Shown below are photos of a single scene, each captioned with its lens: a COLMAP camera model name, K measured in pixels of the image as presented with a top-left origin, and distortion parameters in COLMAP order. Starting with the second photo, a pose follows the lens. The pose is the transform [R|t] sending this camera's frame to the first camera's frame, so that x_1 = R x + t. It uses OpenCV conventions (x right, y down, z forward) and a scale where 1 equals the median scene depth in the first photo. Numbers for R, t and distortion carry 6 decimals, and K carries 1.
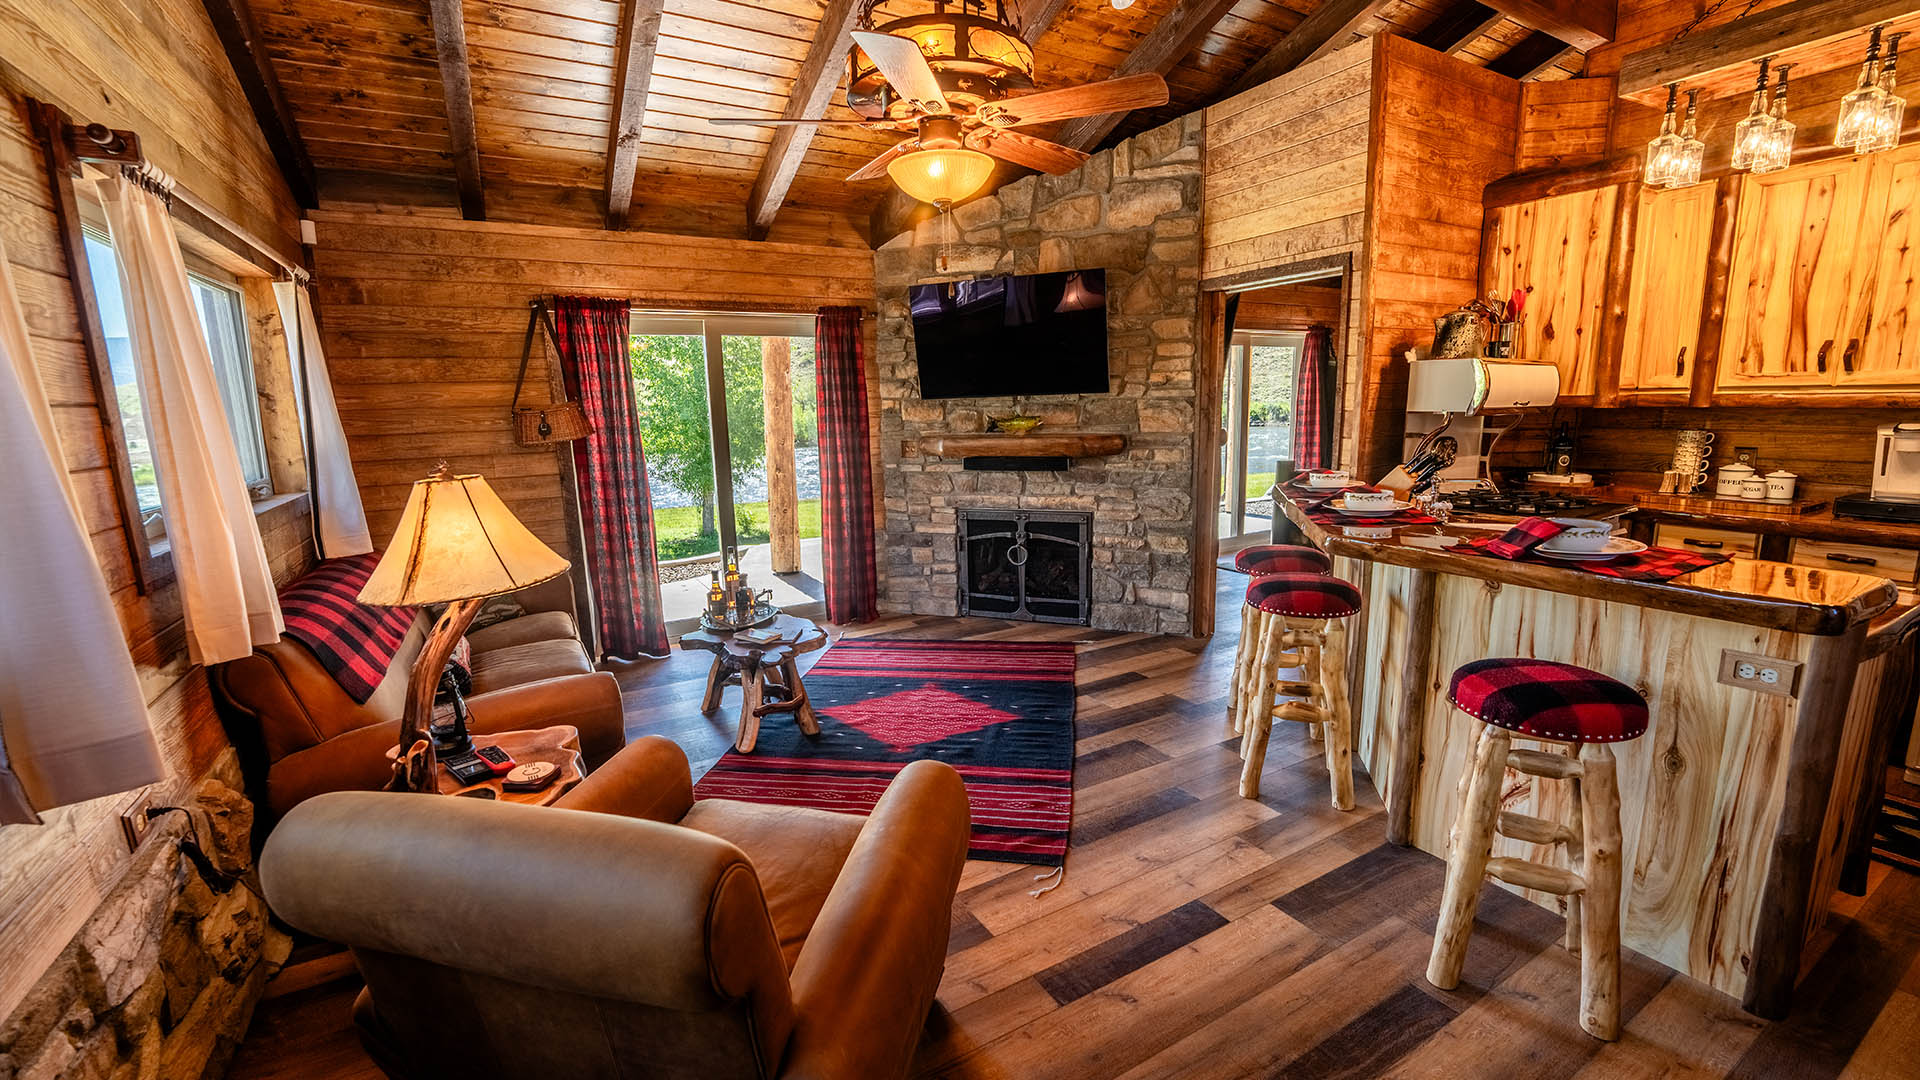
lens RADIAL K [[782.6, 0, 960.0], [0, 782.6, 540.0], [0, 0, 1]] dist [-0.014663, 0.000510]
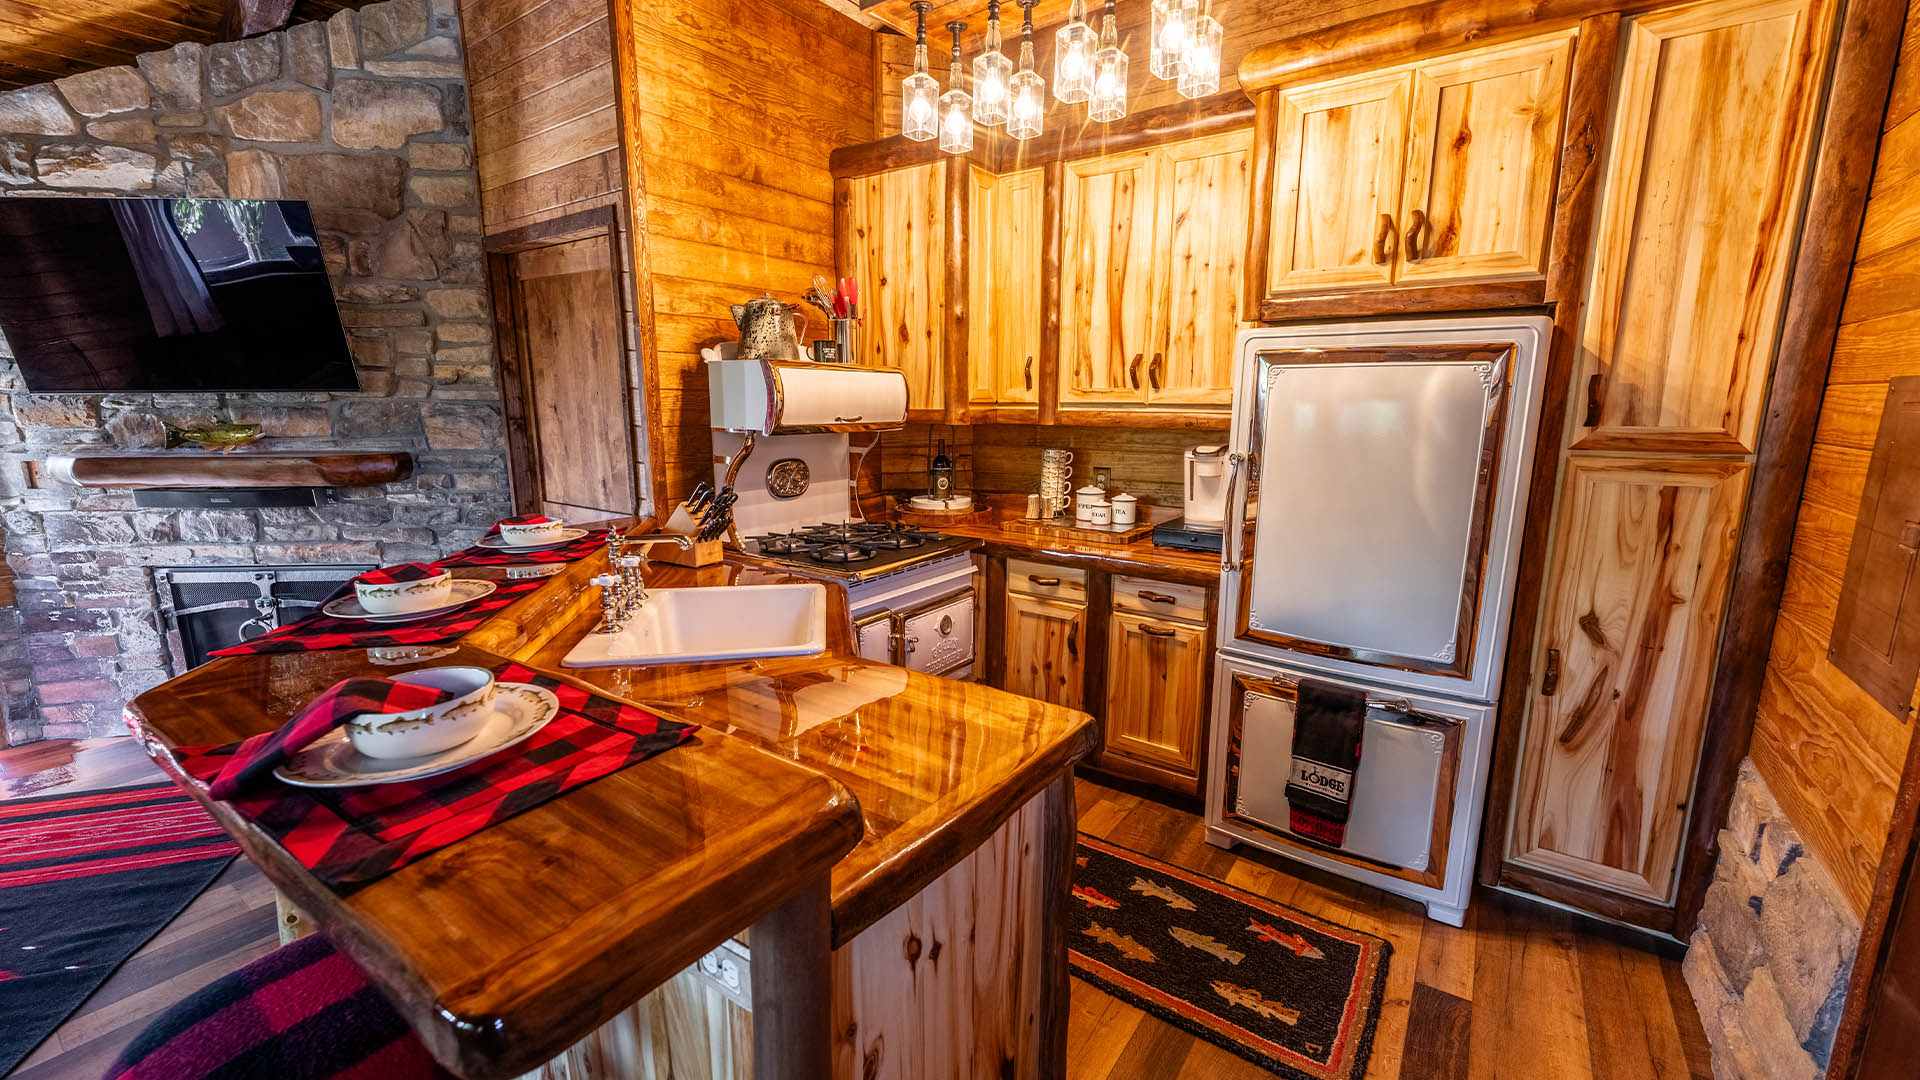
lens RADIAL K [[762.2, 0, 960.0], [0, 762.2, 540.0], [0, 0, 1]] dist [0.009830, 0.000160]
pose [[0.913327, -0.052060, 0.403885, 0.473369], [0.049111, 0.998637, 0.017666, -0.055900], [-0.404254, 0.003700, 0.914639, 0.218047]]
